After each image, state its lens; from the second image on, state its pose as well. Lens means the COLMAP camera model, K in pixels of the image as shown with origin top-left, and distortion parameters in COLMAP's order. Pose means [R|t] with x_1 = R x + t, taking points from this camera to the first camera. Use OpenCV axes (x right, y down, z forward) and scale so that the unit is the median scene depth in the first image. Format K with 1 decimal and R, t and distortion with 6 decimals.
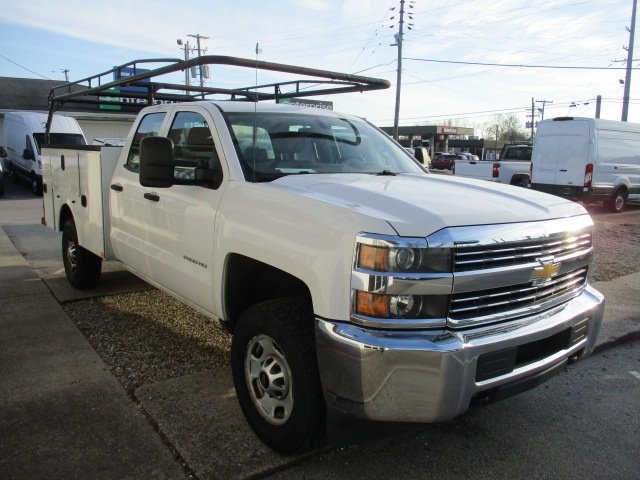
lens RADIAL K [[526.9, 0, 322.2], [0, 526.9, 241.4], [0, 0, 1]] dist [-0.017960, -0.000638]
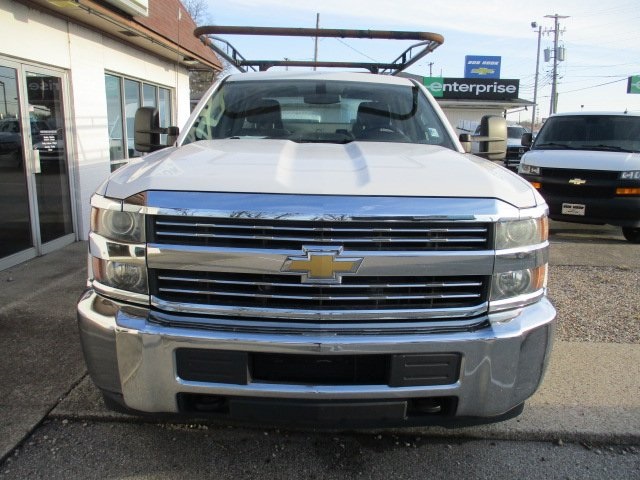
lens RADIAL K [[526.9, 0, 322.2], [0, 526.9, 241.4], [0, 0, 1]] dist [-0.017960, -0.000638]
pose [[0.819318, 0.117835, -0.561100, 0.790562], [-0.104387, 0.992953, 0.056102, -0.018591], [0.563757, 0.012606, 0.825844, 0.363865]]
